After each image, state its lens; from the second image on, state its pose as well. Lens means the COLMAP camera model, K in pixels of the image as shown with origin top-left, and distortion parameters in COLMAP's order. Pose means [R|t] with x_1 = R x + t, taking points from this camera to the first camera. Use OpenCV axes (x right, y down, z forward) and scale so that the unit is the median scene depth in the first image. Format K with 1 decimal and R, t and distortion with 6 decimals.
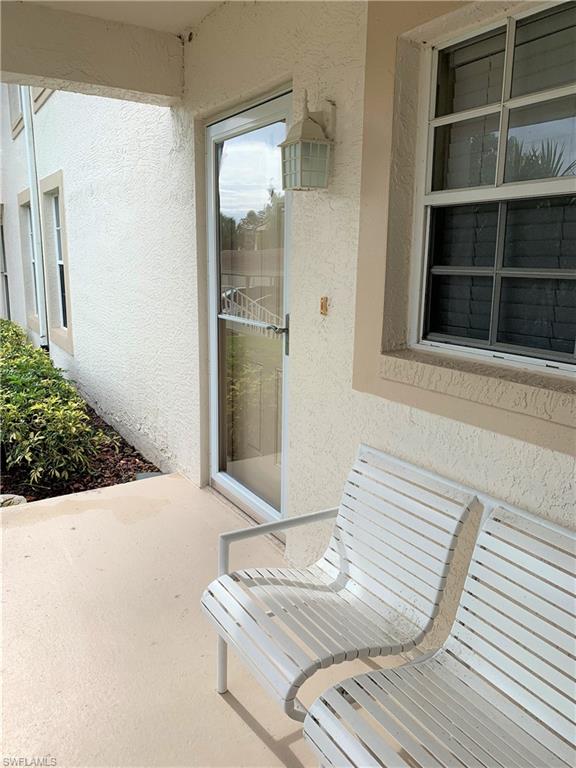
lens RADIAL K [[586.9, 0, 284.3], [0, 586.9, 380.0], [0, 0, 1]] dist [0.061385, -0.049250]
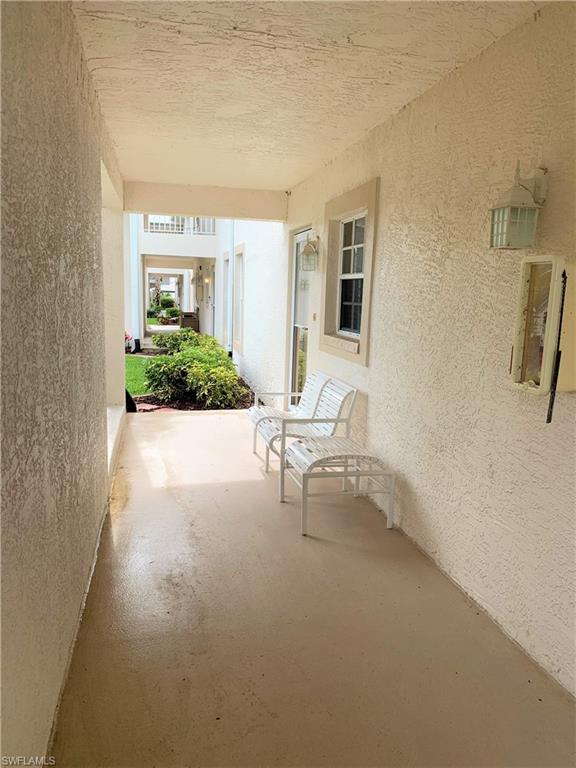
lens RADIAL K [[586.9, 0, 290.3], [0, 586.9, 386.1], [0, 0, 1]] dist [0.061385, -0.049250]
pose [[0.948244, 0.061393, -0.311550, 0.839104], [-0.077018, 0.996302, -0.038088, 0.289061], [0.308060, 0.060112, 0.949466, -1.478975]]
